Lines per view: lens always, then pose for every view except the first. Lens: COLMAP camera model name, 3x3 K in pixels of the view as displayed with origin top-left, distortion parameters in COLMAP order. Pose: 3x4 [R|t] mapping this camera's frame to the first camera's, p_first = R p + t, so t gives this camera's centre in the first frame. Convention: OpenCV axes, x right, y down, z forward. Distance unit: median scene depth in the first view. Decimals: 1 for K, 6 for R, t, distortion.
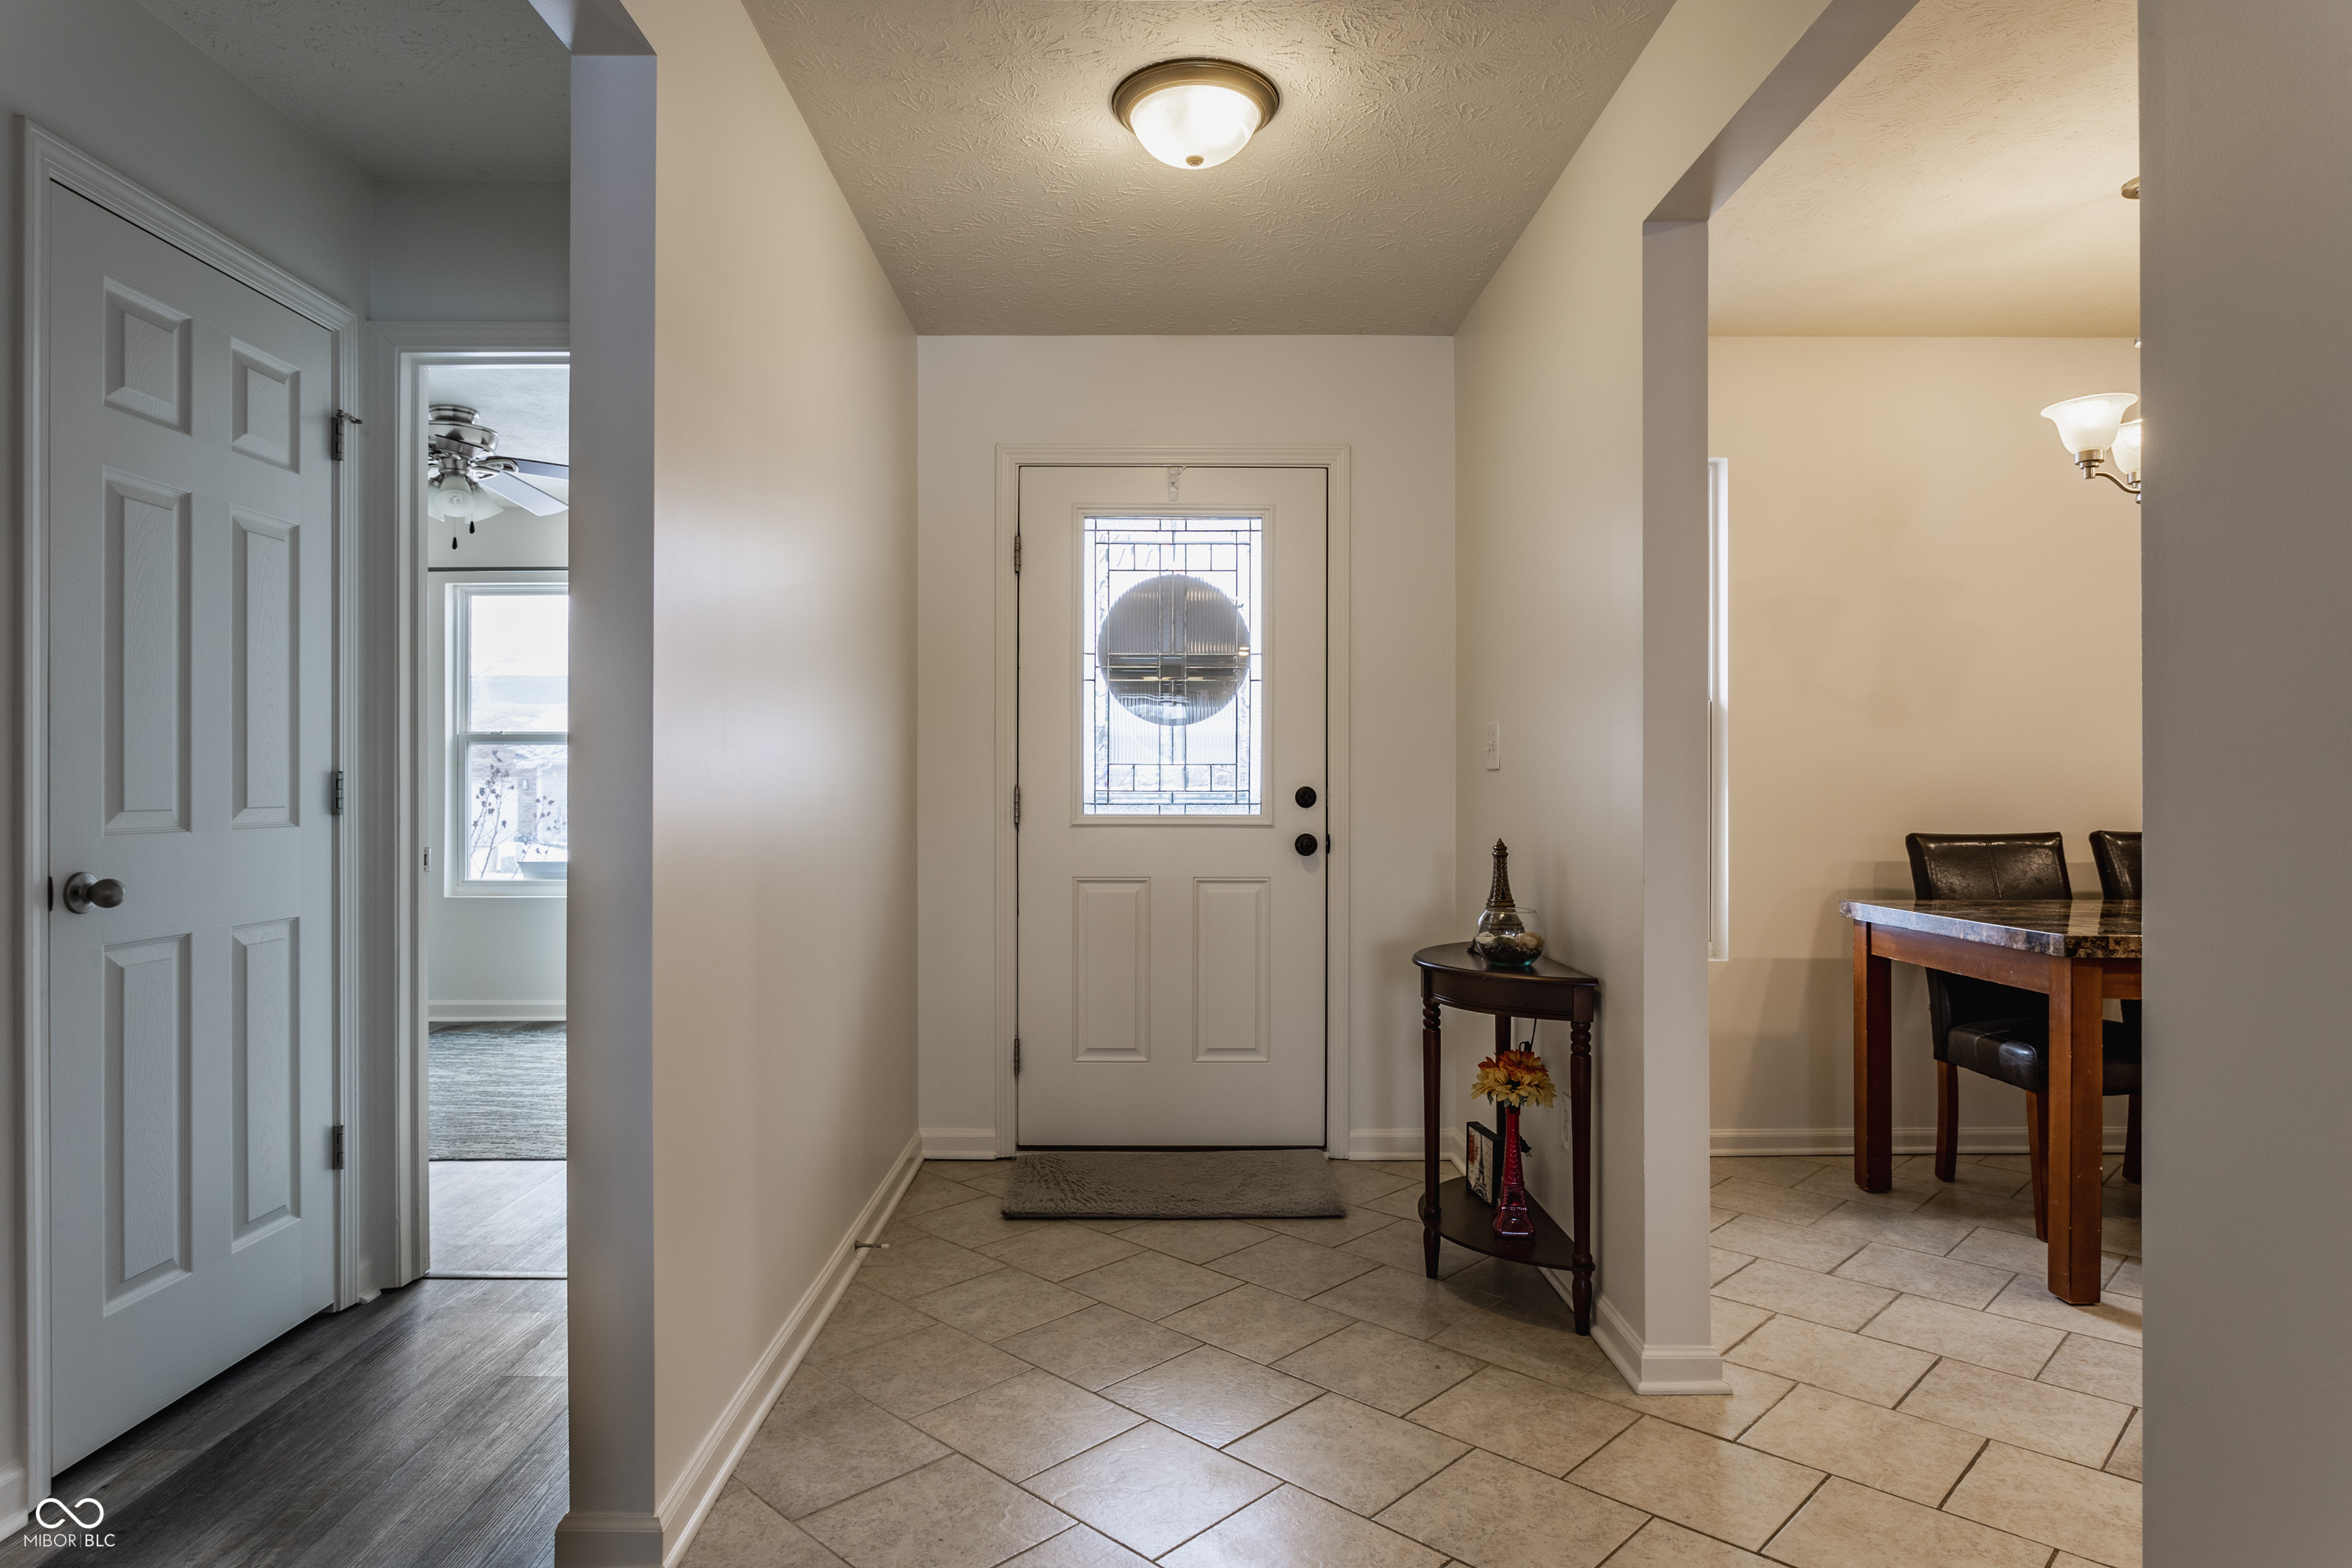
lens RADIAL K [[1325.4, 0, 1159.8], [0, 1325.4, 780.5], [0, 0, 1]] dist [-0.002531, -0.000144]
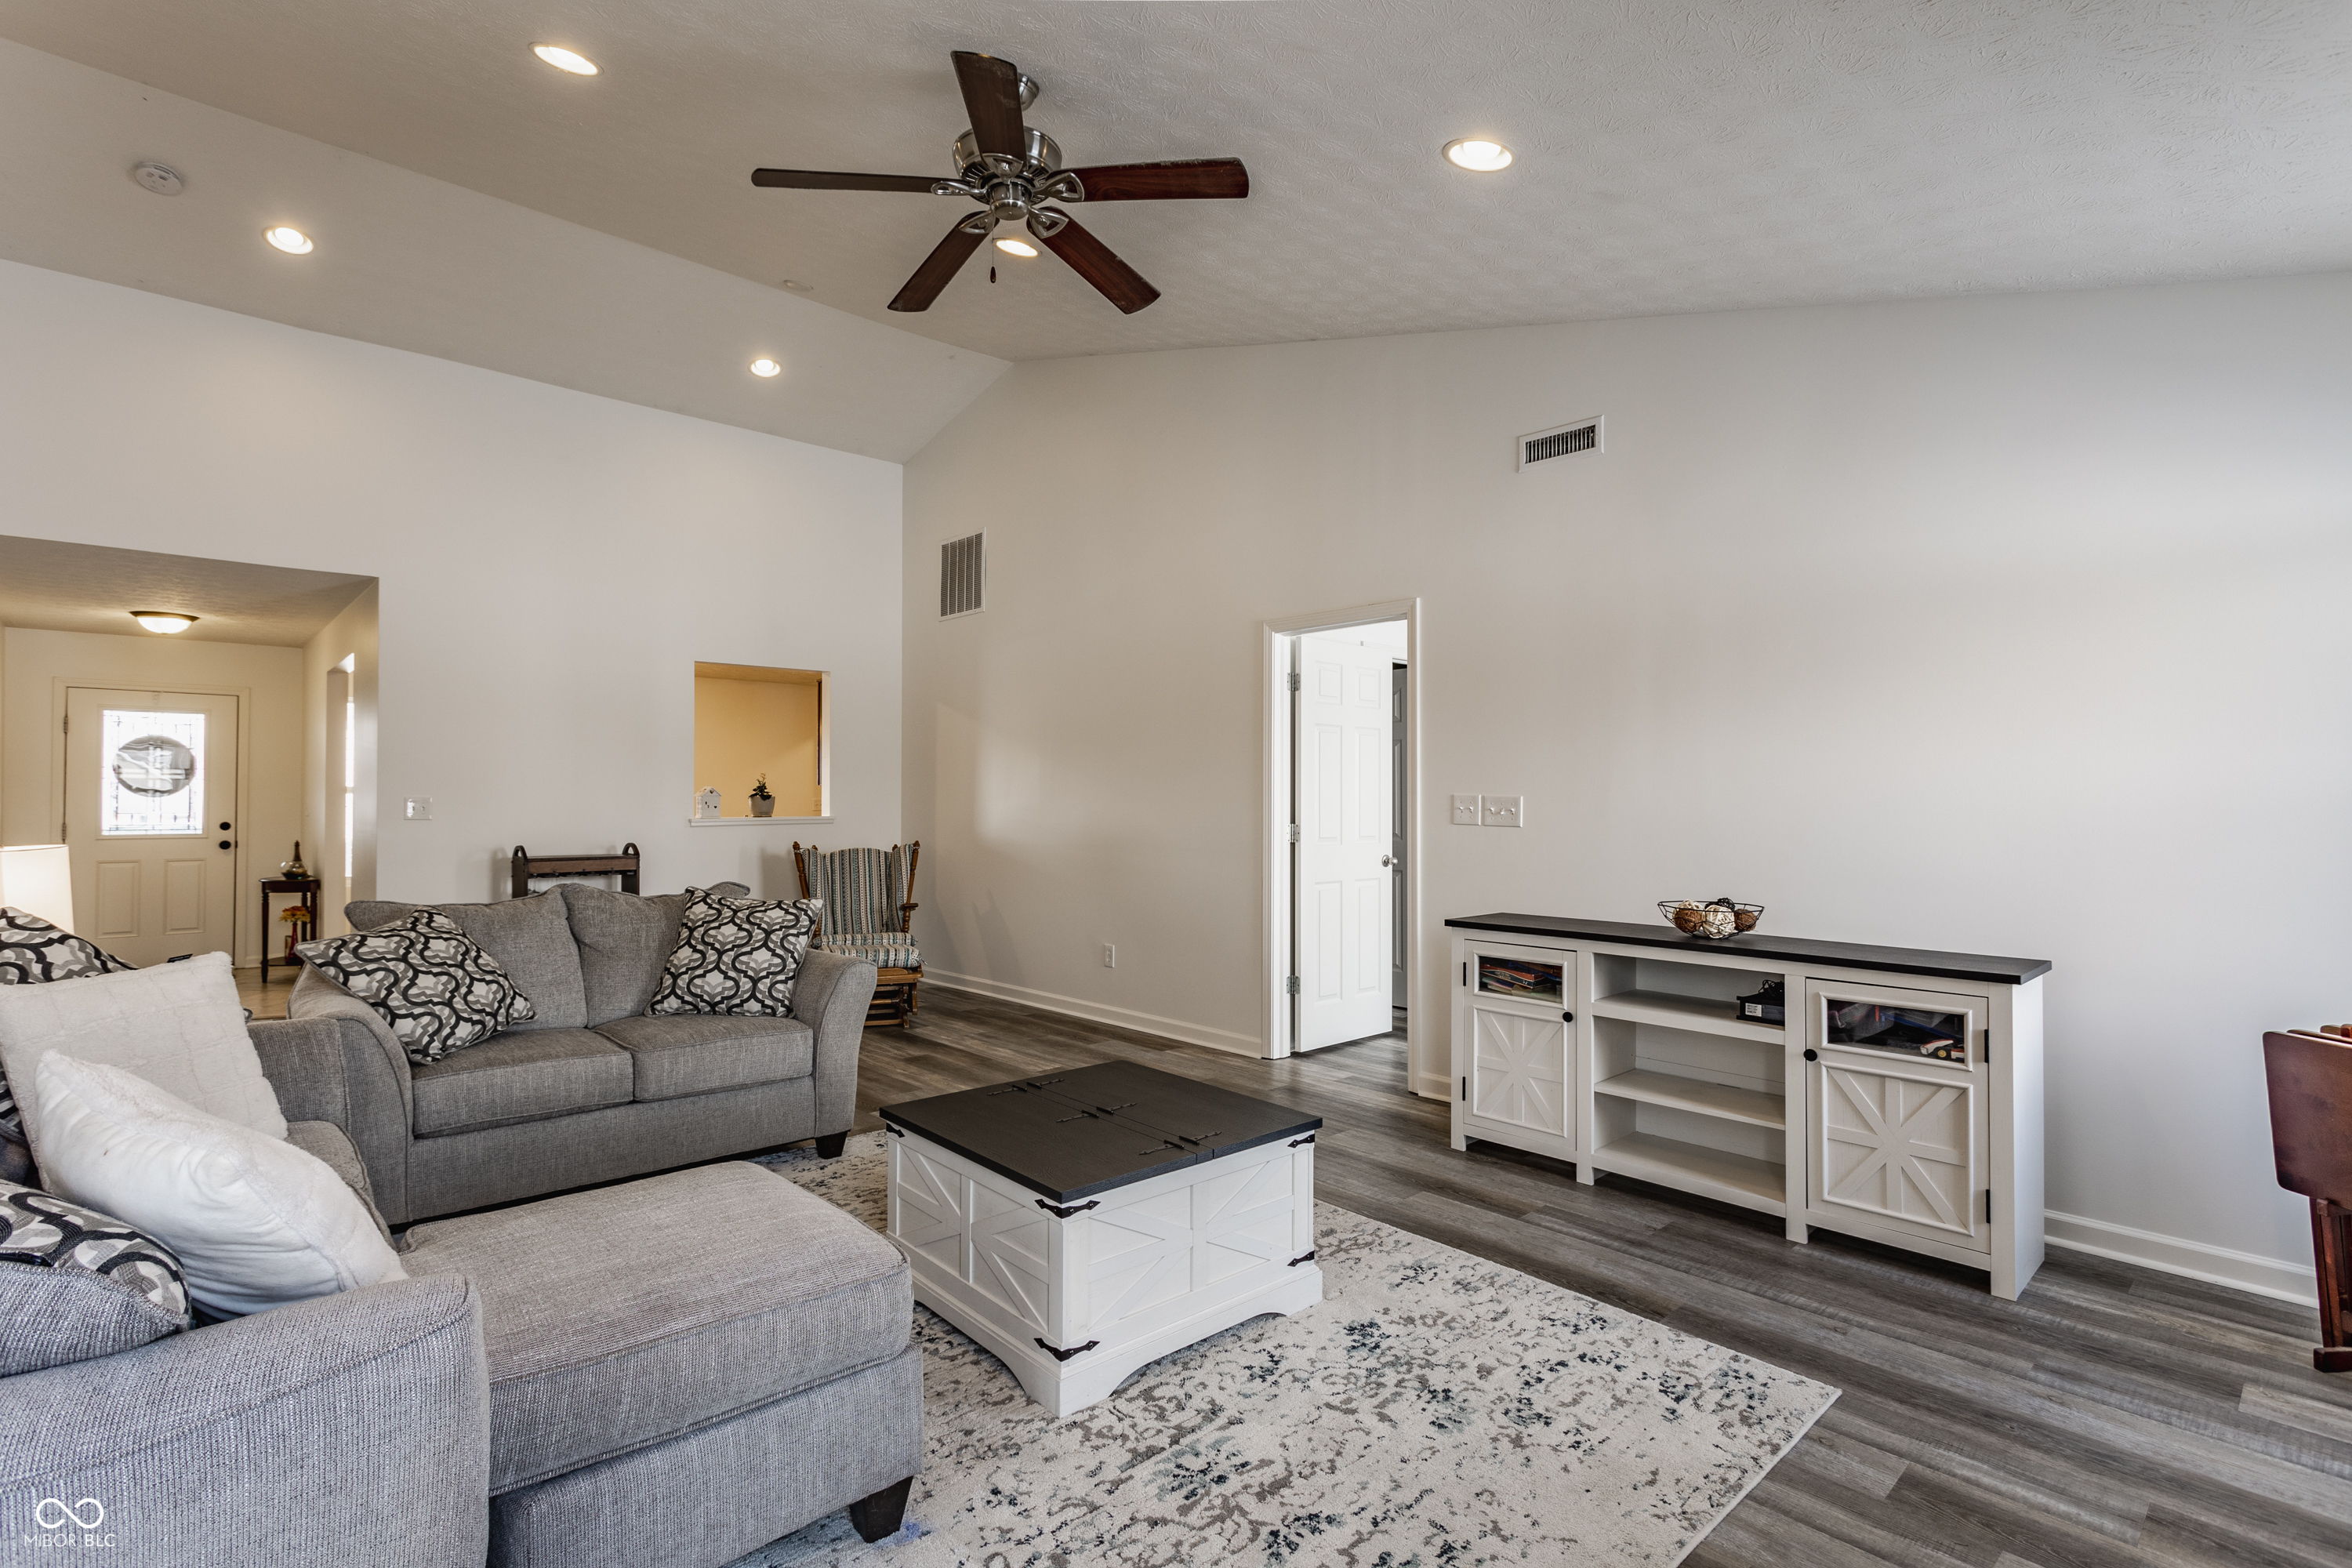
lens RADIAL K [[1110.9, 0, 1165.9], [0, 1110.9, 778.8], [0, 0, 1]] dist [-0.000110, 0.001787]
pose [[0.735910, 0.013509, 0.676944, -0.005790], [-0.001718, 0.999835, -0.018085, -0.045238], [-0.677077, 0.012146, 0.735812, -1.898779]]
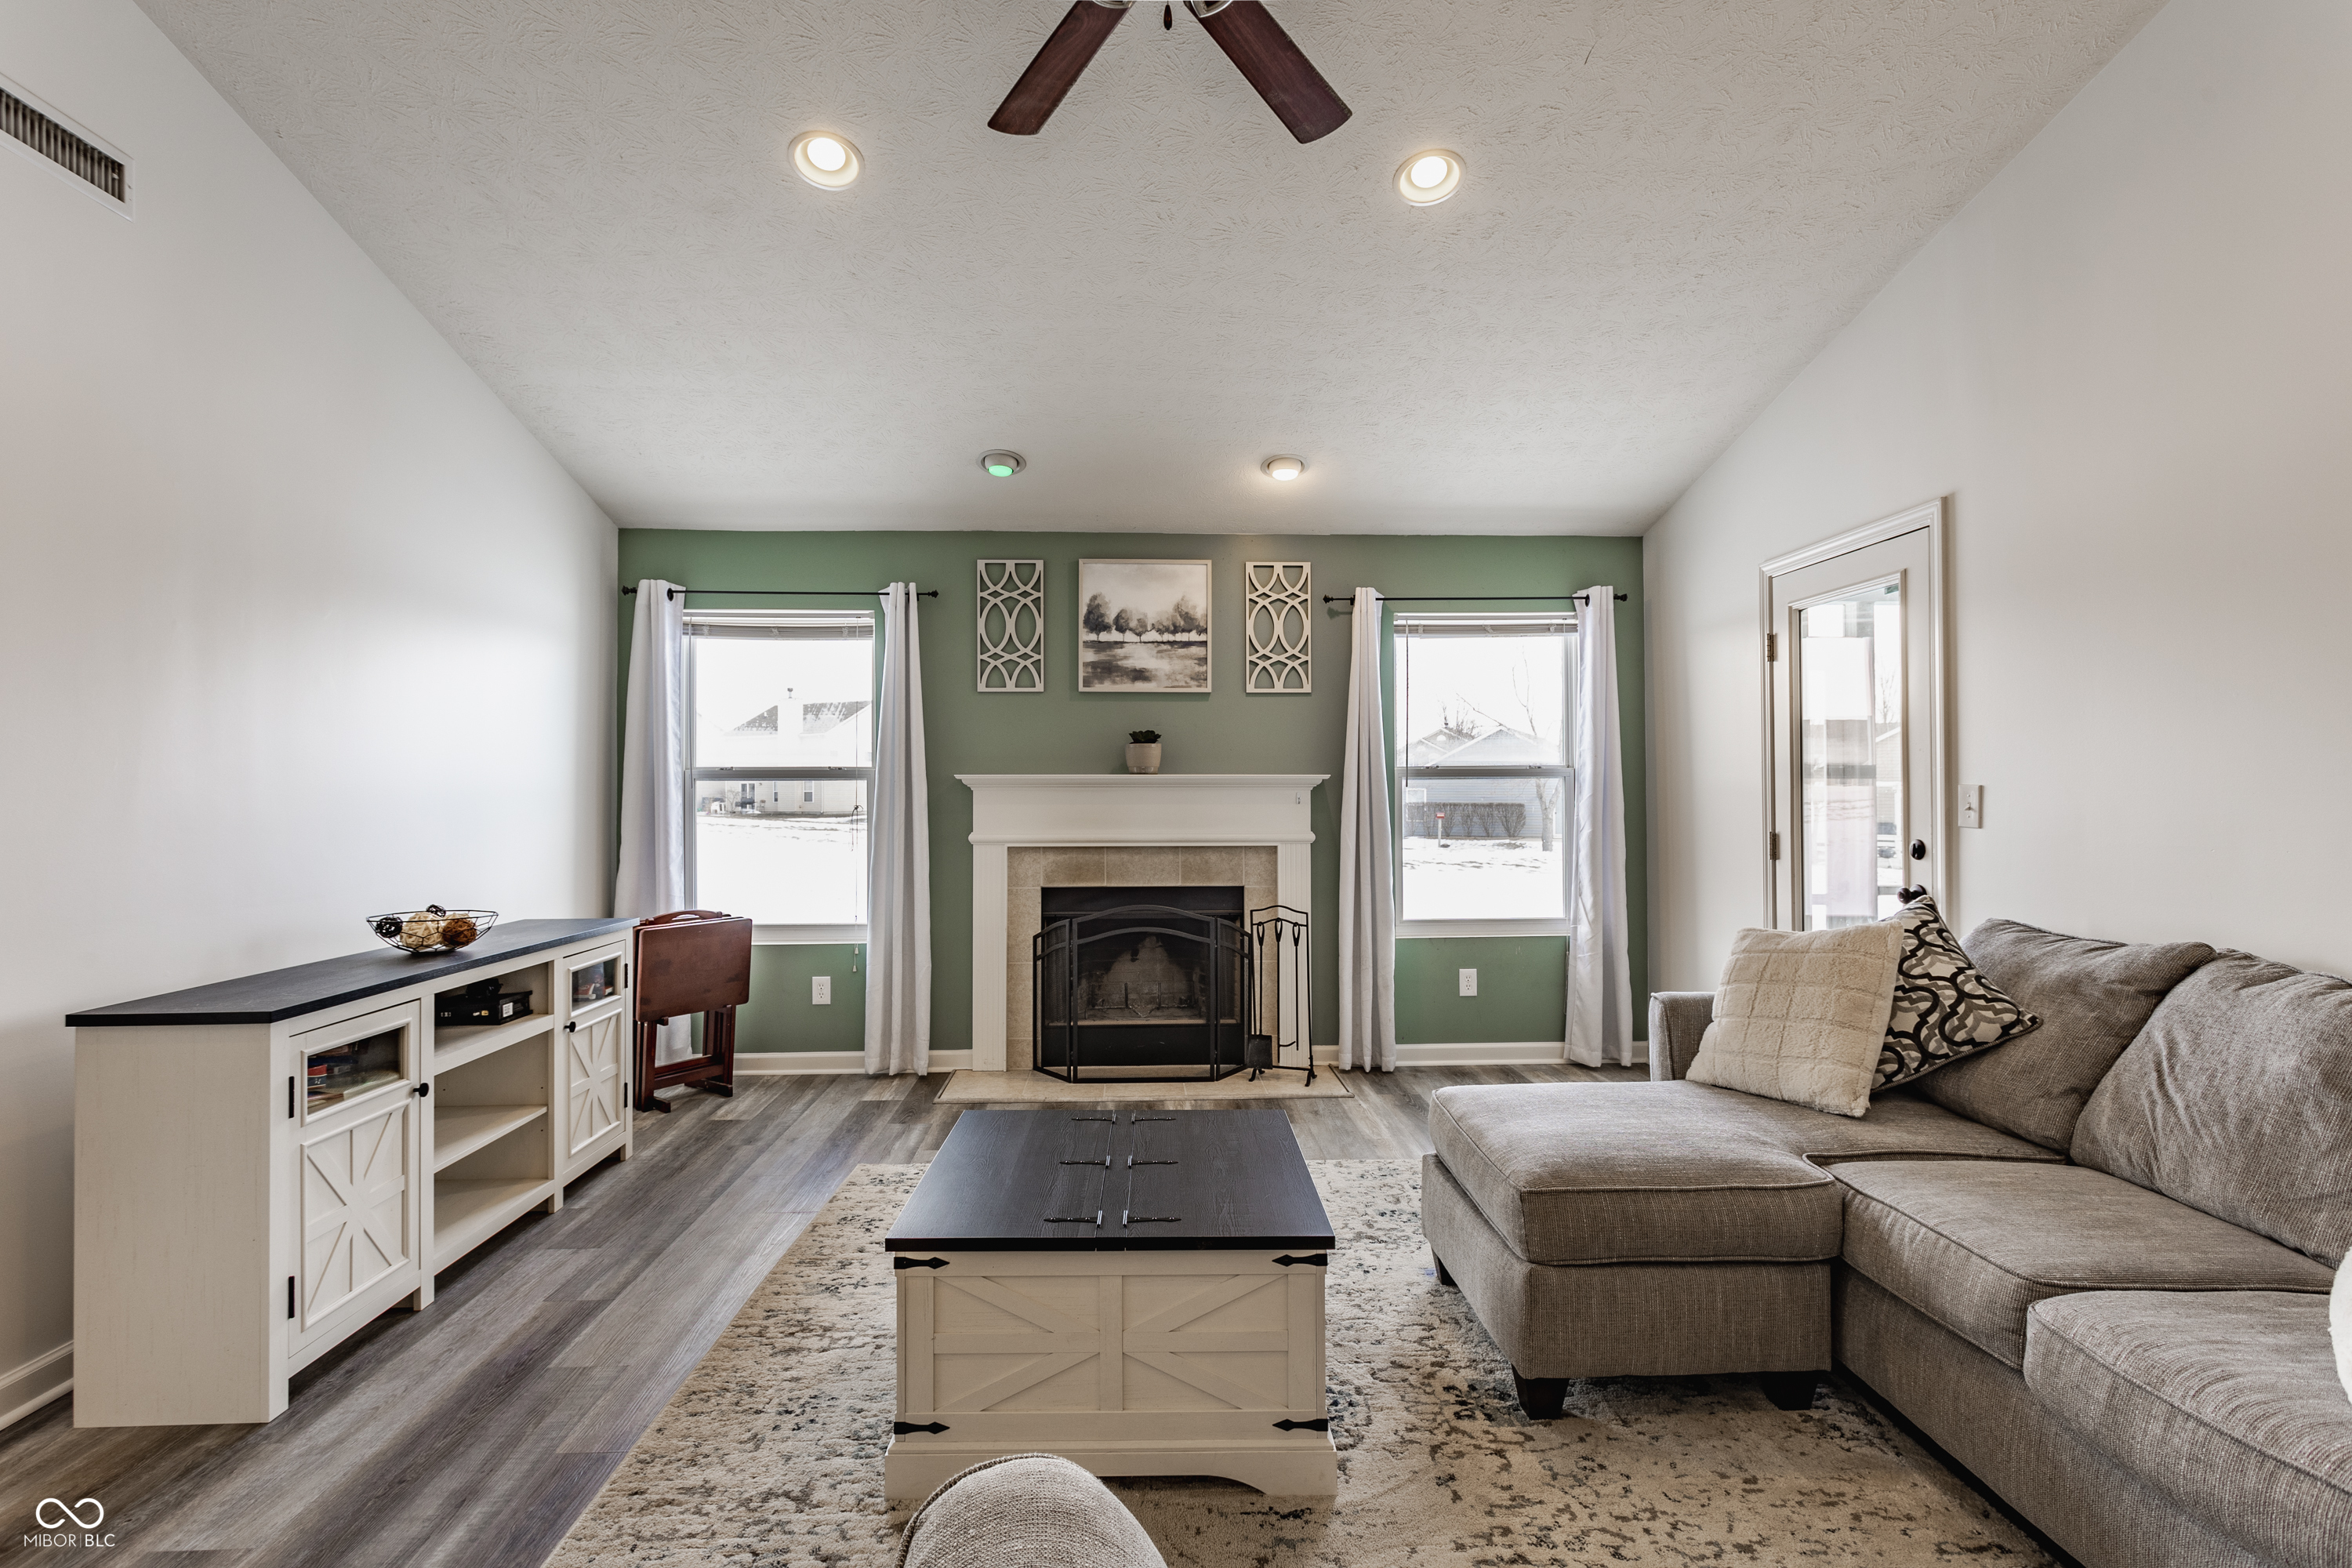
lens RADIAL K [[1110.9, 0, 1165.9], [0, 1110.9, 778.8], [0, 0, 1]] dist [-0.000110, 0.001787]
pose [[-0.999237, 0.003662, -0.038893, 0.479169], [0.004094, 0.999931, -0.011038, -0.044260], [0.038850, -0.011188, -0.999182, -0.652316]]
